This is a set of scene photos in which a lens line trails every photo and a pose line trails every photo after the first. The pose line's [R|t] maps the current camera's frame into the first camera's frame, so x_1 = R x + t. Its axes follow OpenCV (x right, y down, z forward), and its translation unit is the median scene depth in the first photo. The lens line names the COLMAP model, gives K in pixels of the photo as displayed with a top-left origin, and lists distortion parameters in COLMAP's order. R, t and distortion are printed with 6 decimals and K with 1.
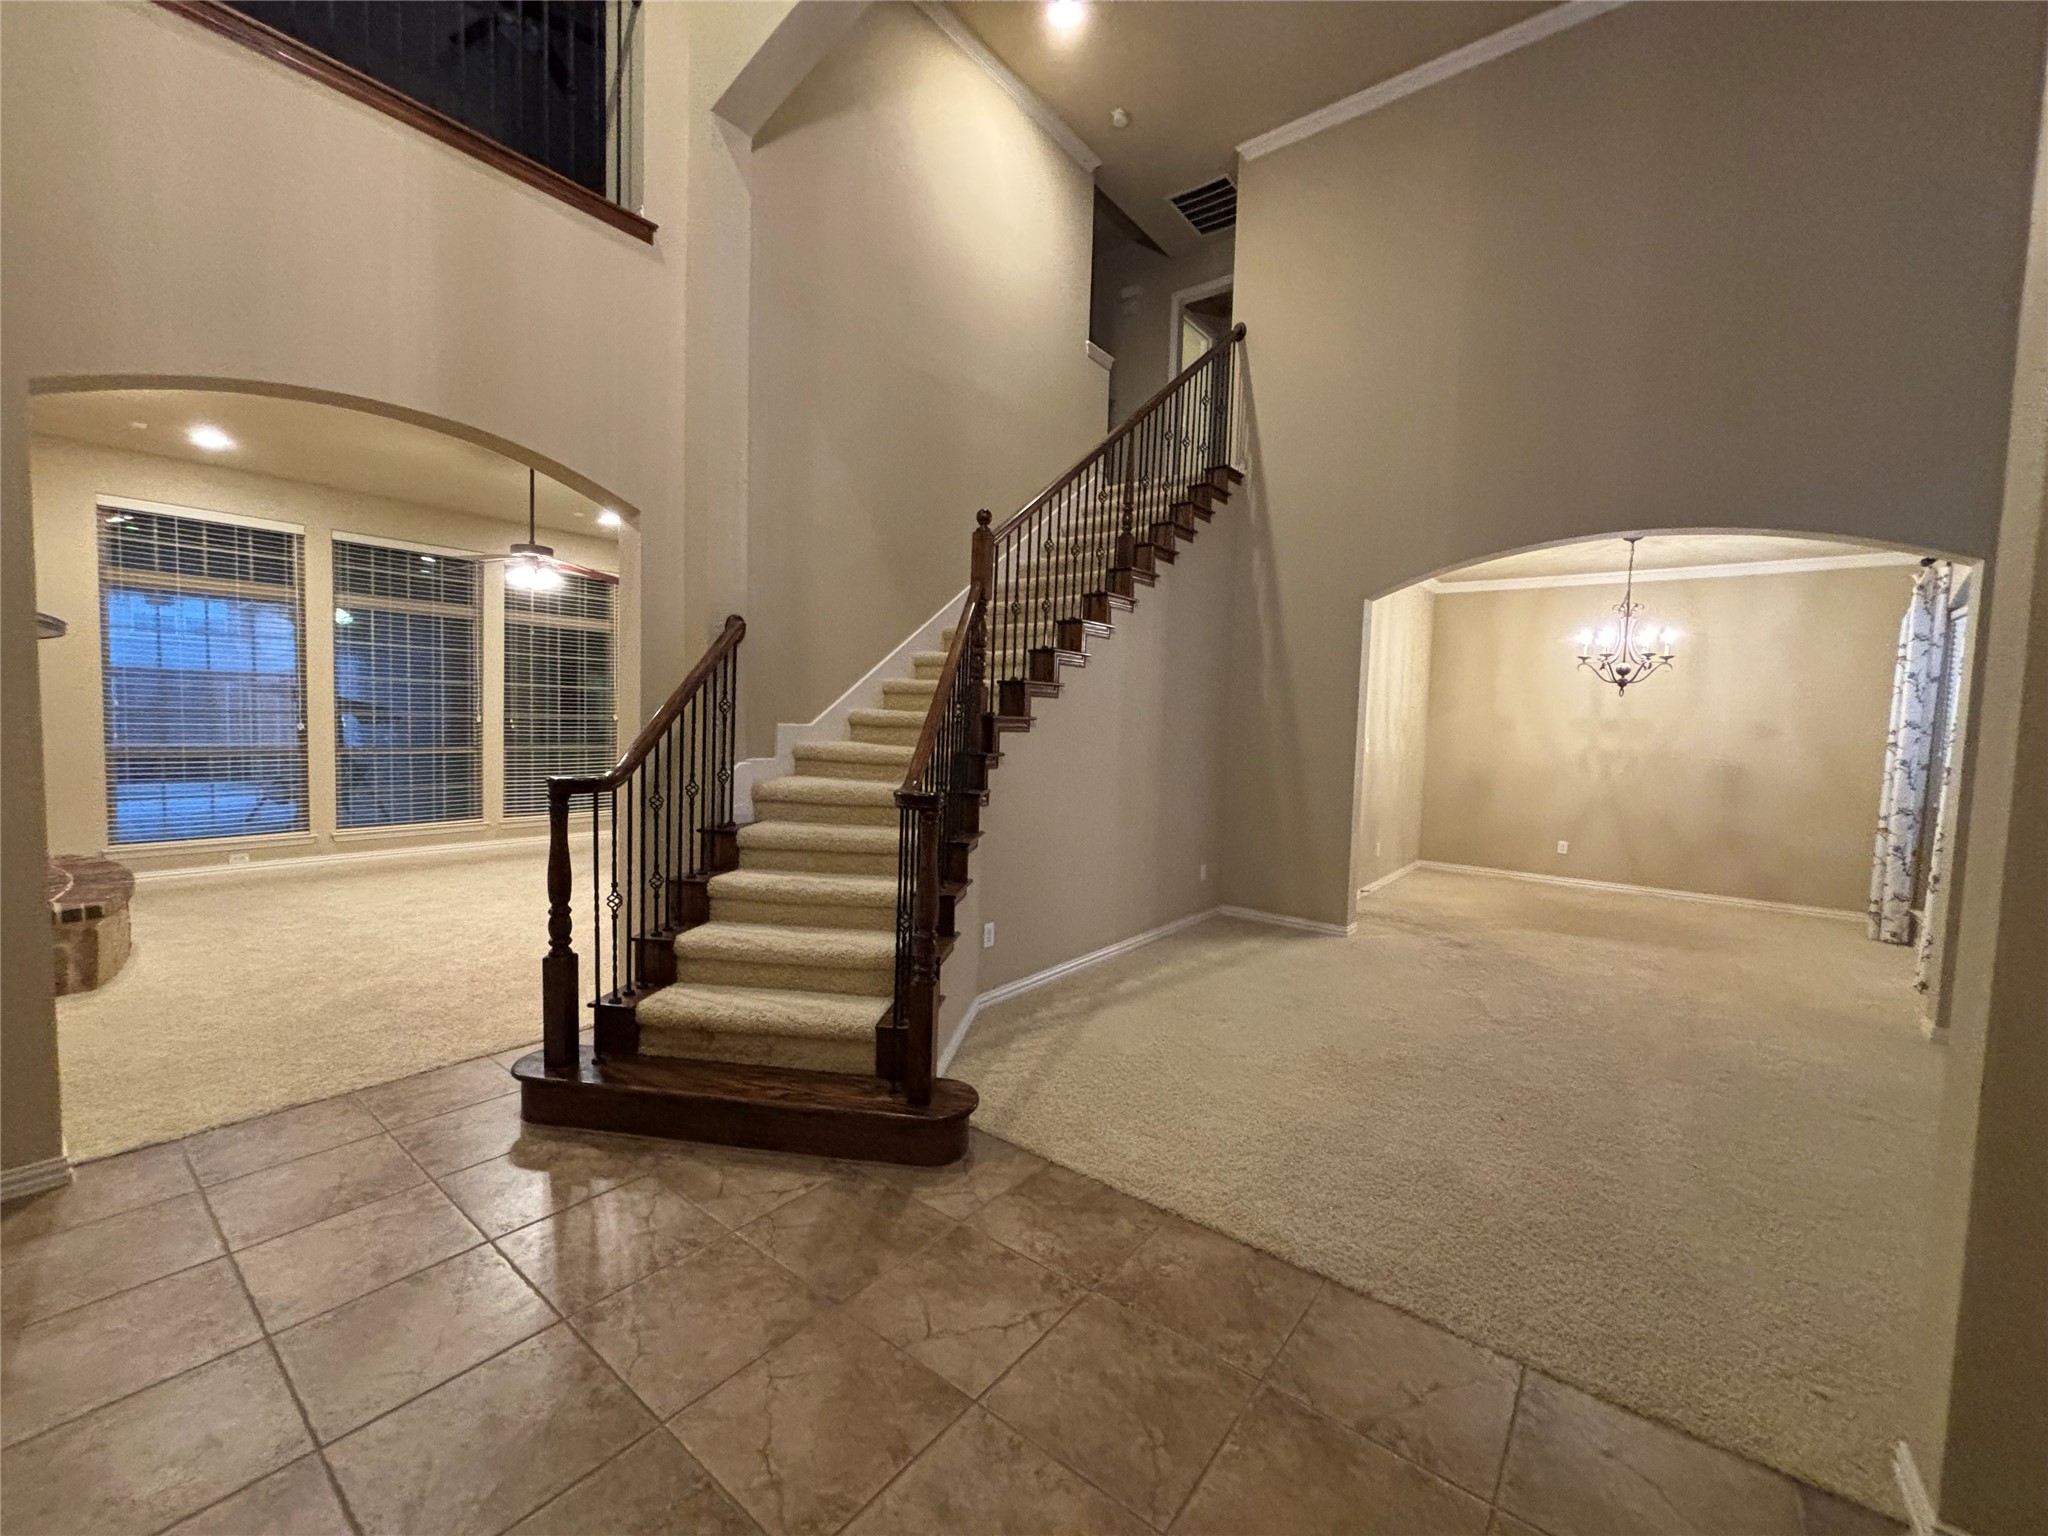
lens RADIAL K [[822.5, 0, 1017.0], [0, 822.5, 763.6], [0, 0, 1]] dist [0.002117, 0.000438]
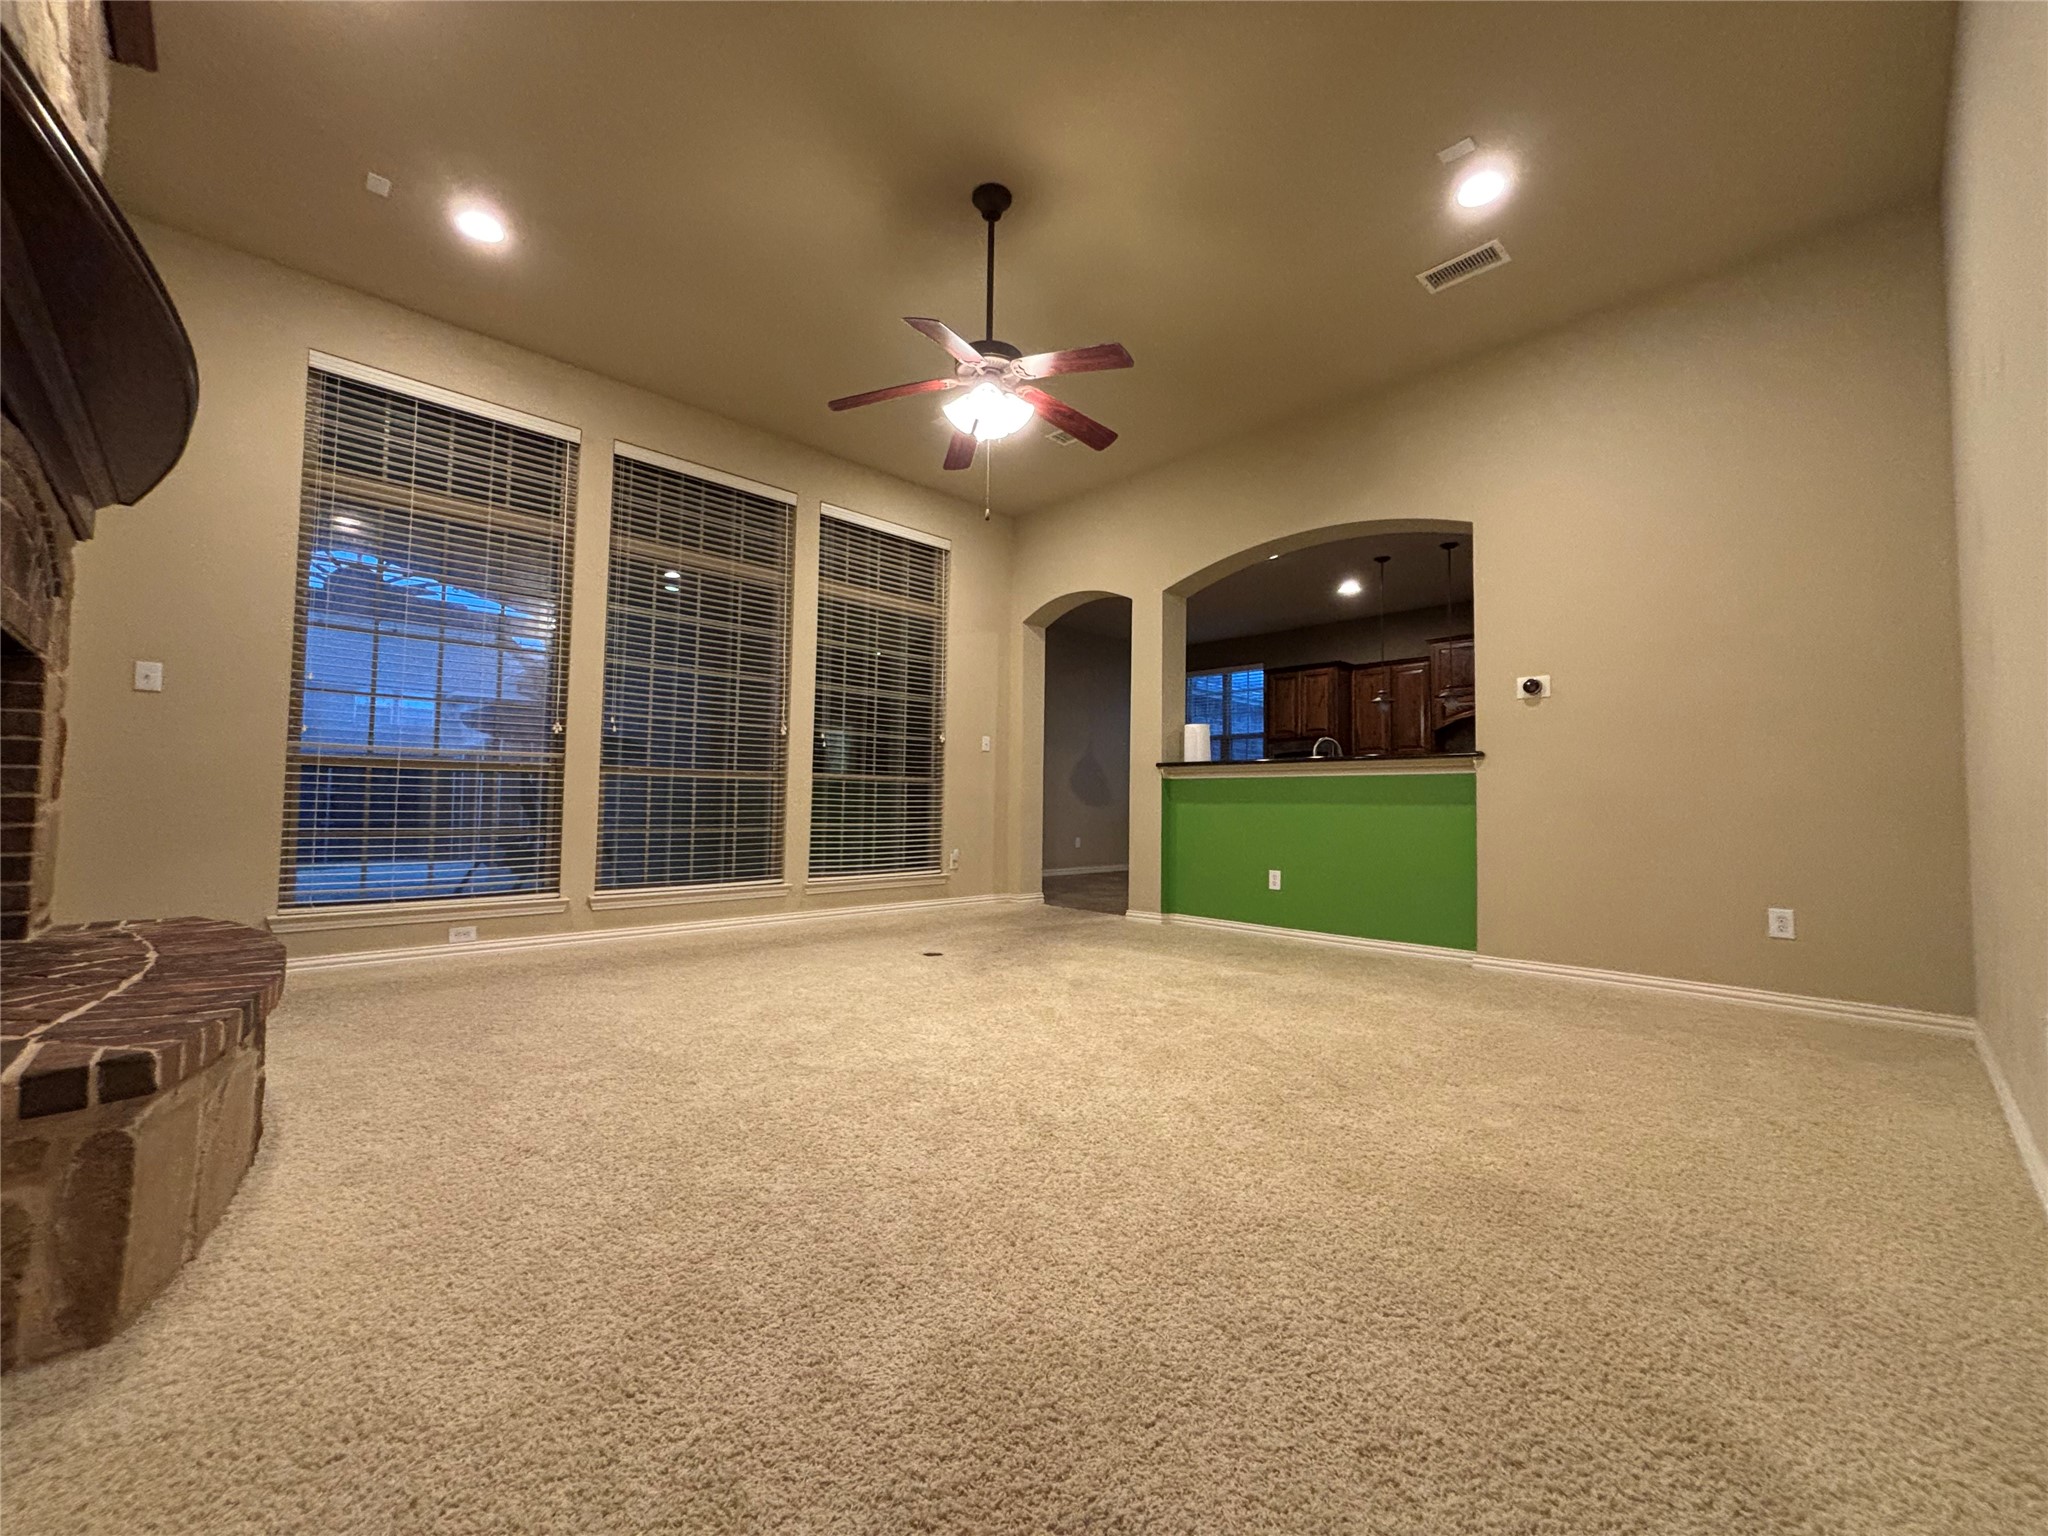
lens RADIAL K [[824.3, 0, 1020.2], [0, 824.3, 765.9], [0, 0, 1]] dist [-0.003286, 0.003221]
pose [[0.991101, -0.018294, -0.131848, -0.422597], [0.003714, 0.993926, -0.109984, 0.056672], [0.133060, 0.108515, 0.985150, 0.412152]]
